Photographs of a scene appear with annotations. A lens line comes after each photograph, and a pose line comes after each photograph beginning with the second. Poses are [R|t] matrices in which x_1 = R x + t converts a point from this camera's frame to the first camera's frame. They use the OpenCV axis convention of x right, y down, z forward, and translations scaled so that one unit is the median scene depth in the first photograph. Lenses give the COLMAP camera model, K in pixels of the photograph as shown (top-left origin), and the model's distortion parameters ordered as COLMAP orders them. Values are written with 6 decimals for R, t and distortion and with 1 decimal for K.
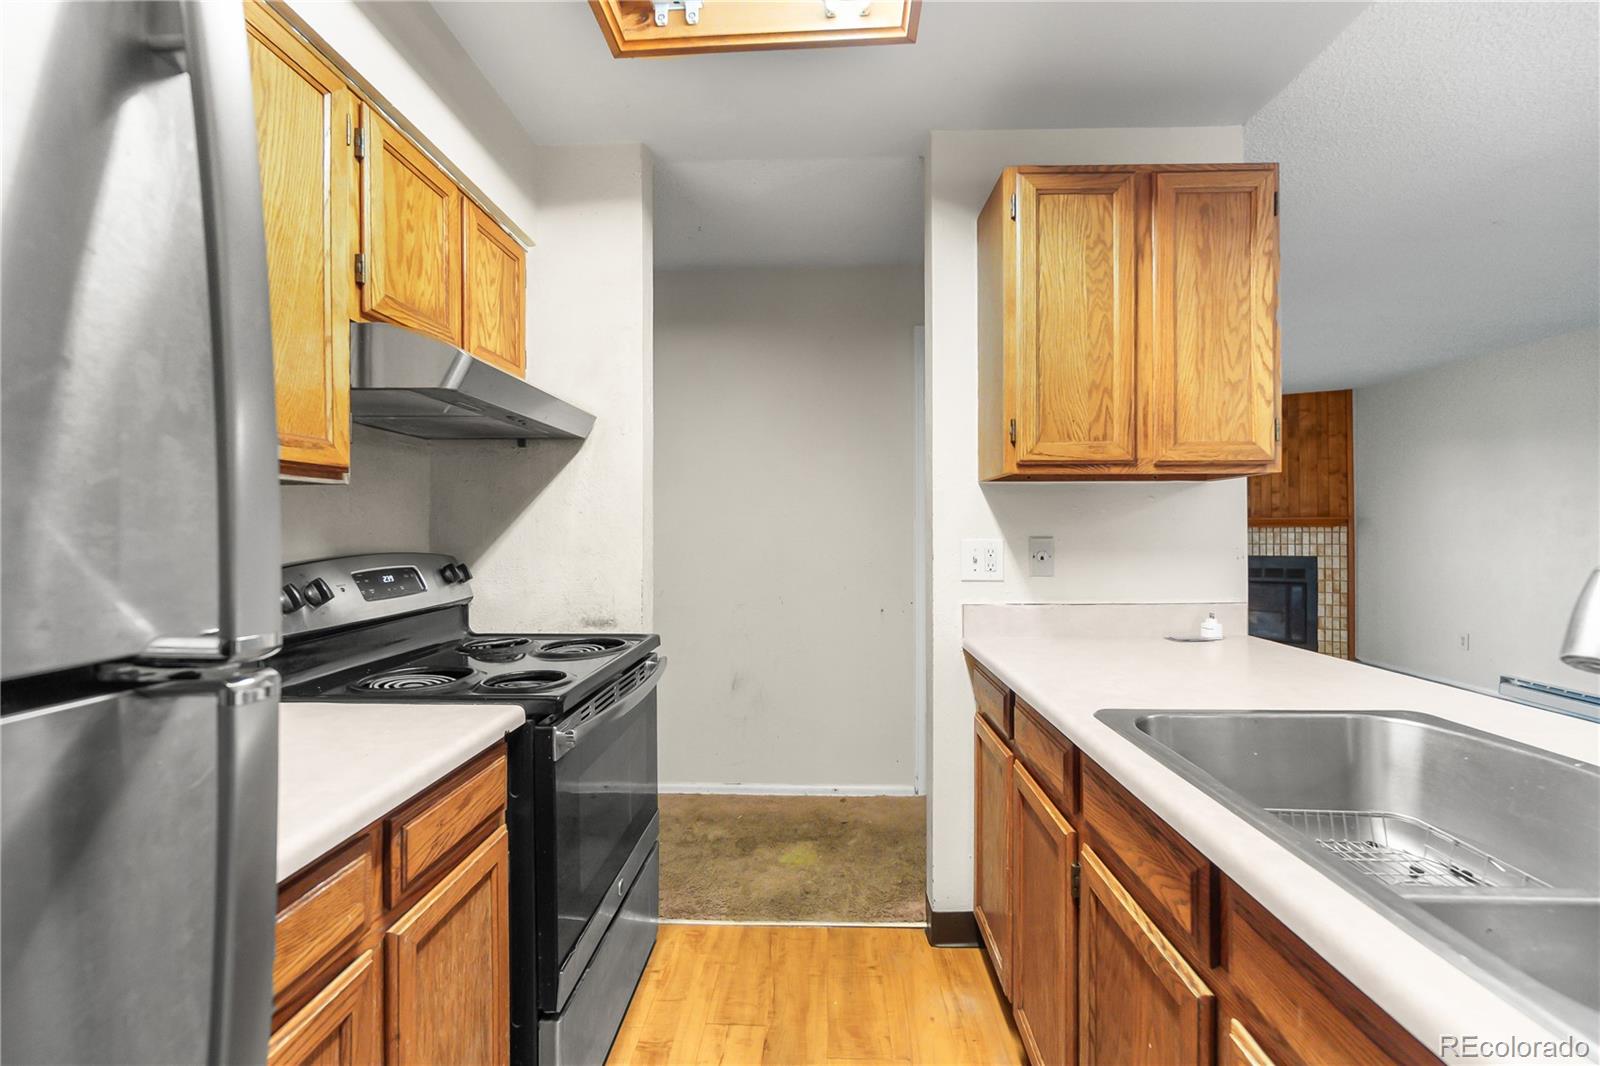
lens RADIAL K [[689.1, 0, 799.5], [0, 689.1, 529.1], [0, 0, 1]] dist [-0.006826, 0.002198]
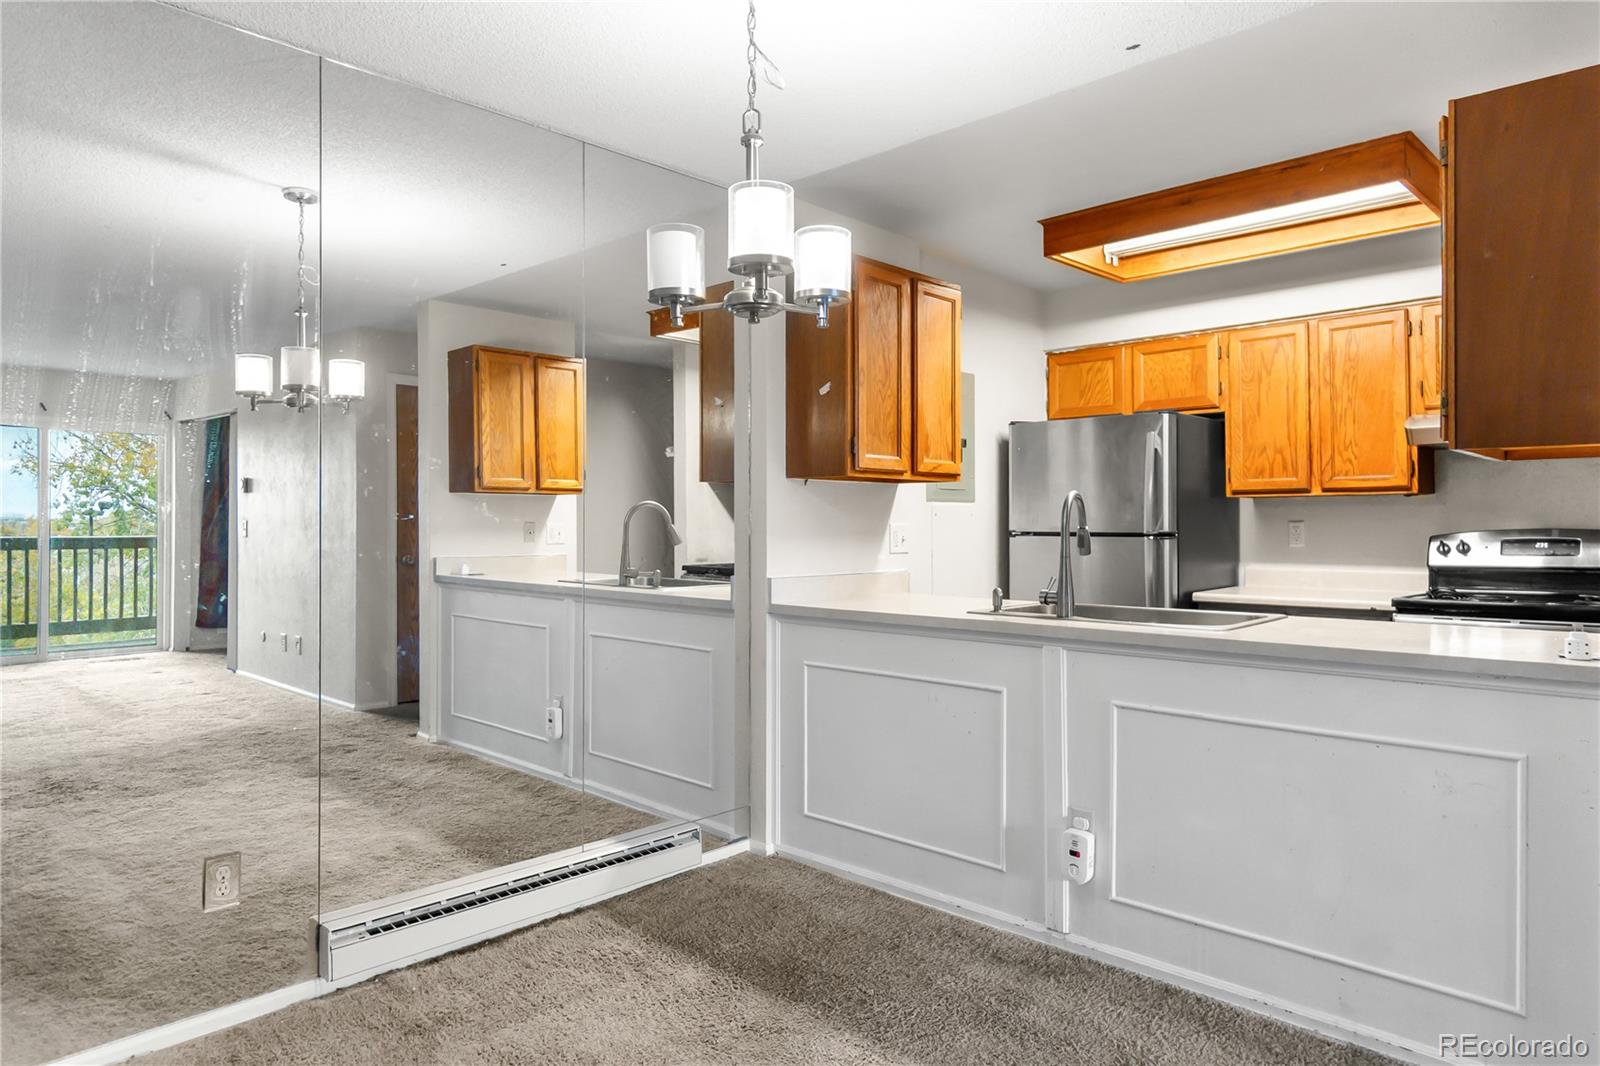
lens RADIAL K [[996.2, 0, 799.8], [0, 996.2, 515.4], [0, 0, 1]] dist [0.001894, 0.000089]
pose [[-0.657586, 0.001443, -0.753378, 0.619967], [0.005884, 0.999978, -0.003220, 0.000623], [0.753357, -0.006550, -0.657580, 0.338707]]
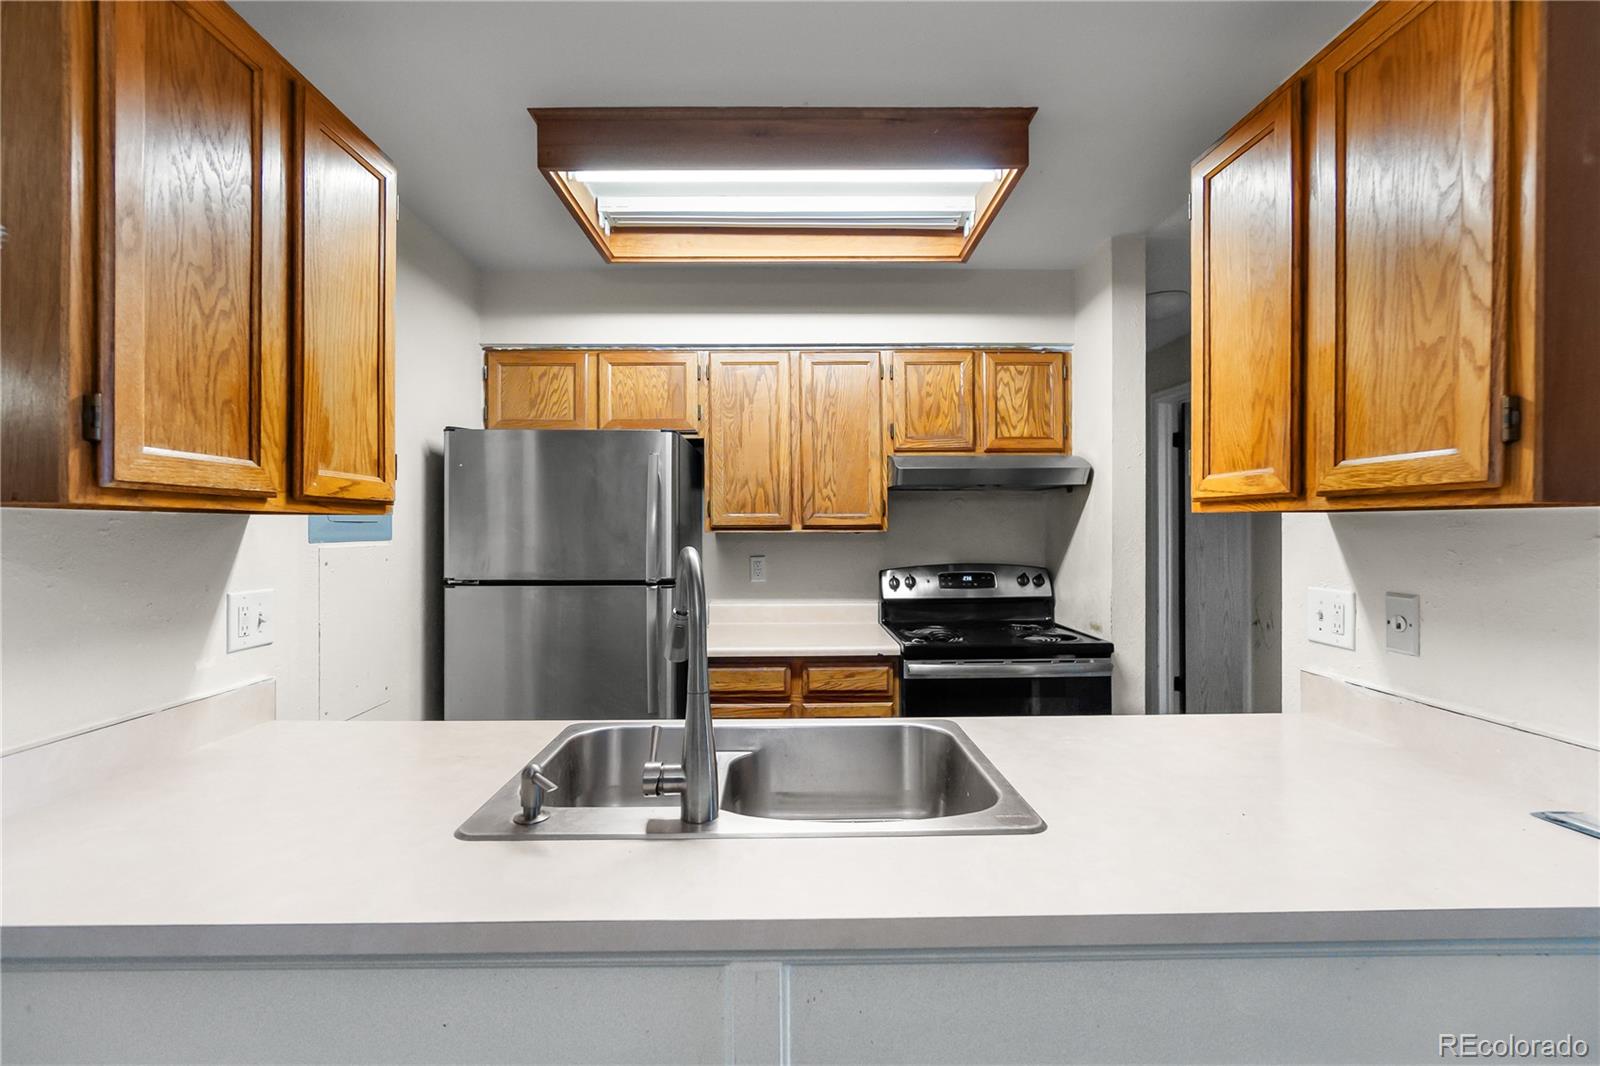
lens RADIAL K [[689.1, 0, 798.1], [0, 689.1, 529.3], [0, 0, 1]] dist [-0.006826, 0.002198]
pose [[0.061641, 0.006527, -0.998077, 0.322724], [0.001769, 0.999976, 0.006648, -0.018801], [0.998097, -0.002175, 0.061628, 0.124603]]
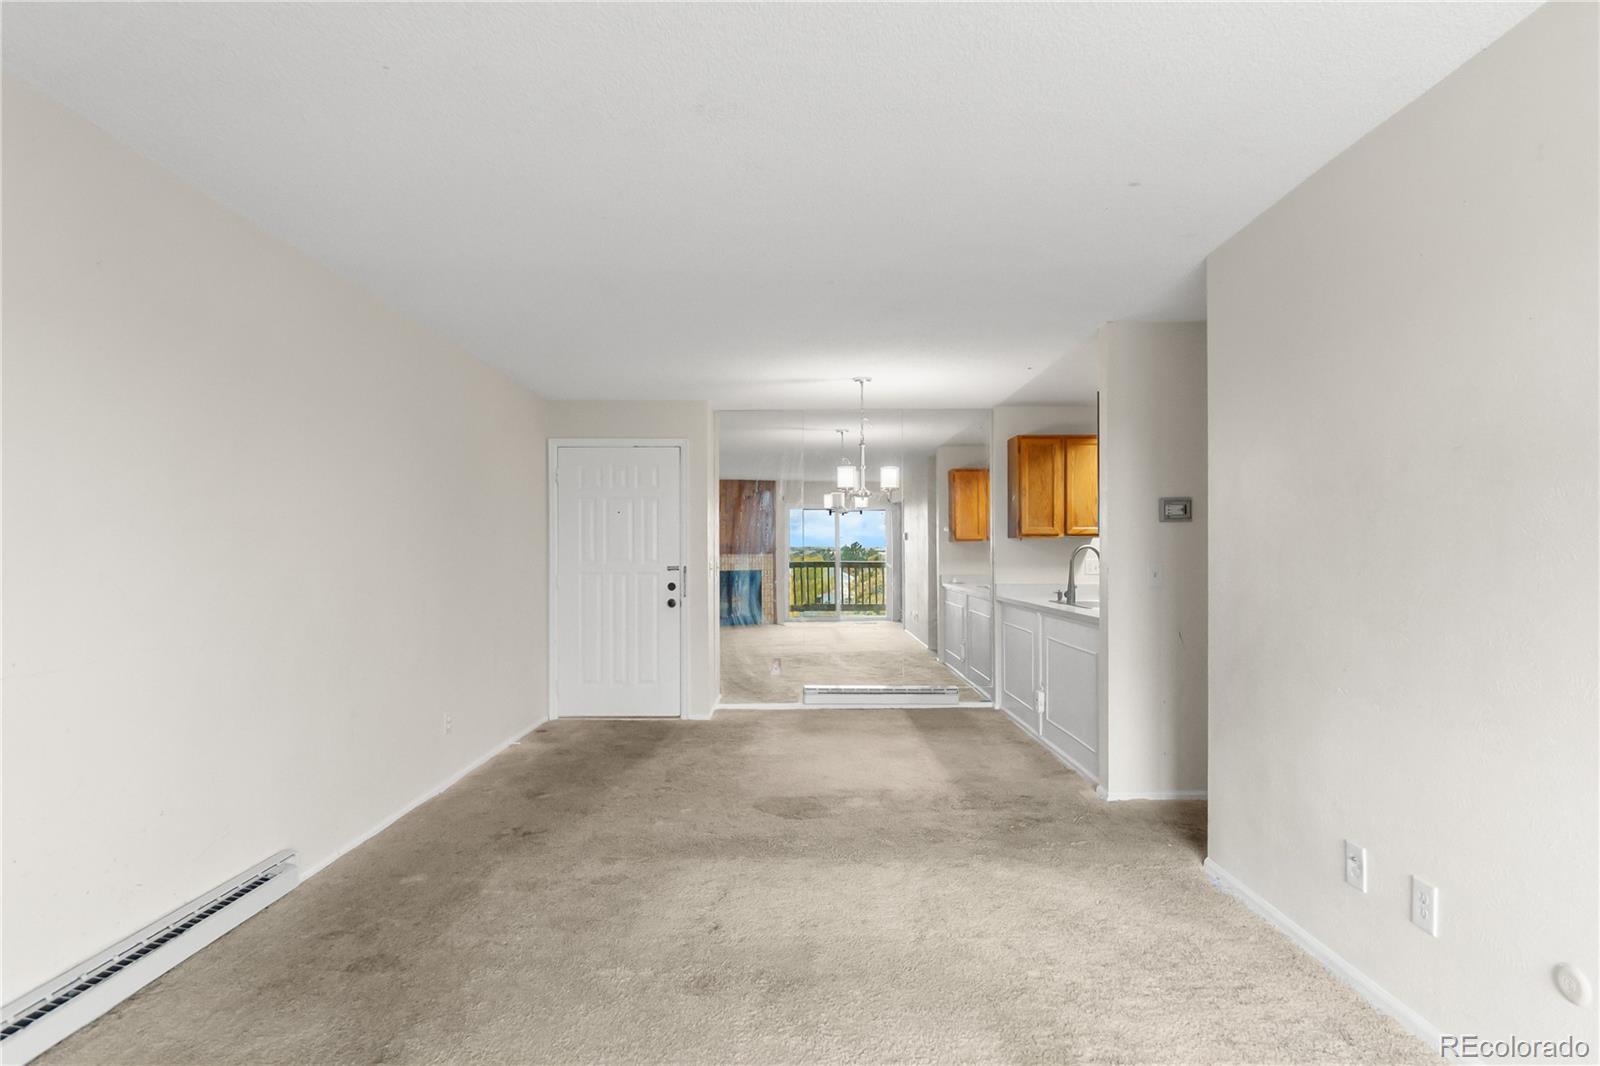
lens RADIAL K [[863.0, 0, 794.0], [0, 863.0, 558.3], [0, 0, 1]] dist [0.007052, 0.000775]
pose [[-0.999189, 0.009750, -0.039074, 0.495198], [0.009483, 0.999931, 0.007001, -0.008250], [0.039140, 0.006624, -0.999212, 1.037646]]
